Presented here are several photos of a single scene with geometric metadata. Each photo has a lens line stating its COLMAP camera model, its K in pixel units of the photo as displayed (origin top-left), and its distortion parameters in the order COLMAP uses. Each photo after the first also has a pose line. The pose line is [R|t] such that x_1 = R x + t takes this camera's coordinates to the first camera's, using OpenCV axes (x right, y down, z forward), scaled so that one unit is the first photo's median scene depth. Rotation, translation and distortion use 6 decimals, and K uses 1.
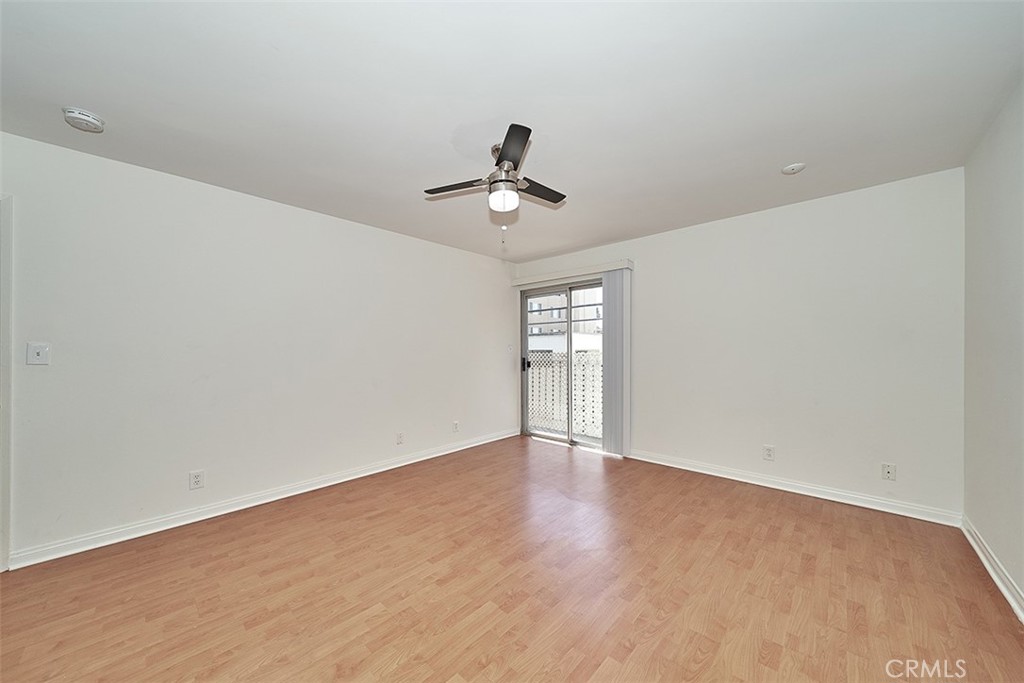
lens RADIAL K [[358.7, 0, 501.7], [0, 358.7, 338.4], [0, 0, 1]] dist [0.002205, -0.000482]
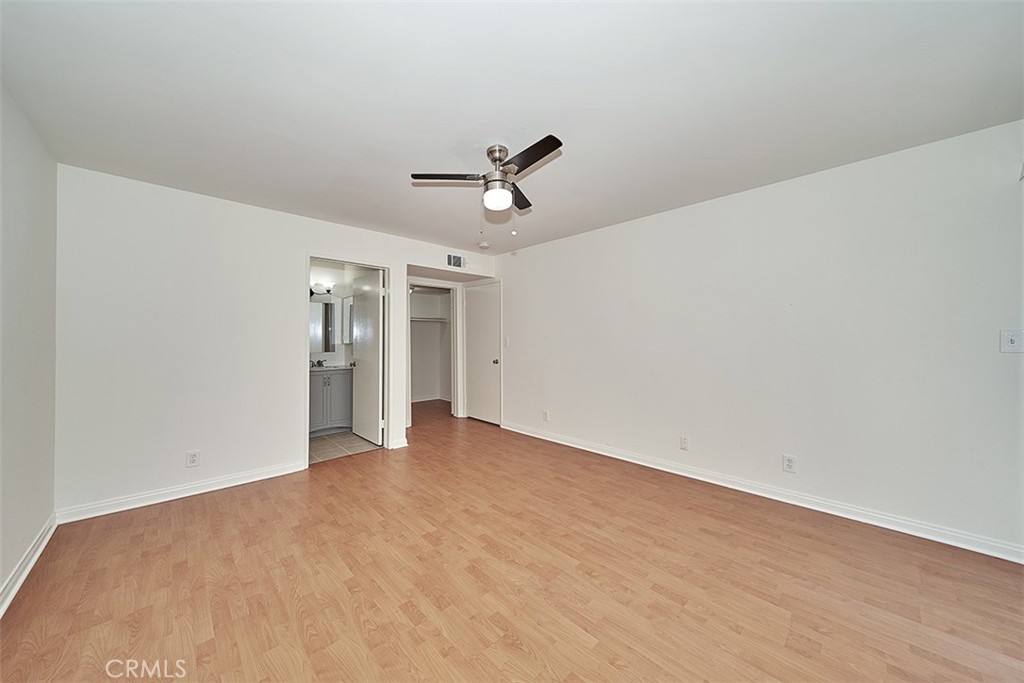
lens RADIAL K [[358.7, 0, 504.8], [0, 358.7, 337.5], [0, 0, 1]] dist [0.002205, -0.000482]
pose [[-0.059207, -0.002330, -0.998243, 0.982441], [0.033713, 0.999422, -0.004332, 0.024278], [0.997676, -0.033910, -0.059094, 1.033339]]
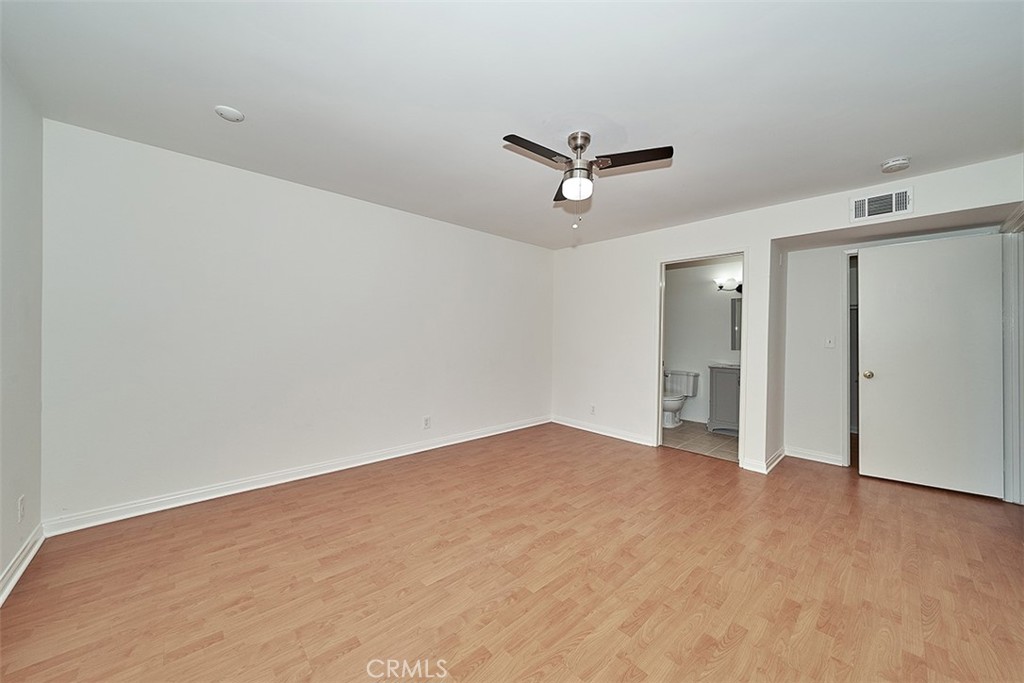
lens RADIAL K [[358.7, 0, 515.5], [0, 358.7, 341.3], [0, 0, 1]] dist [0.002205, -0.000482]
pose [[-0.998222, -0.011930, 0.058407, 0.109616], [-0.012700, 0.999837, -0.012843, 0.054659], [-0.058244, -0.013562, -0.998210, 1.897731]]
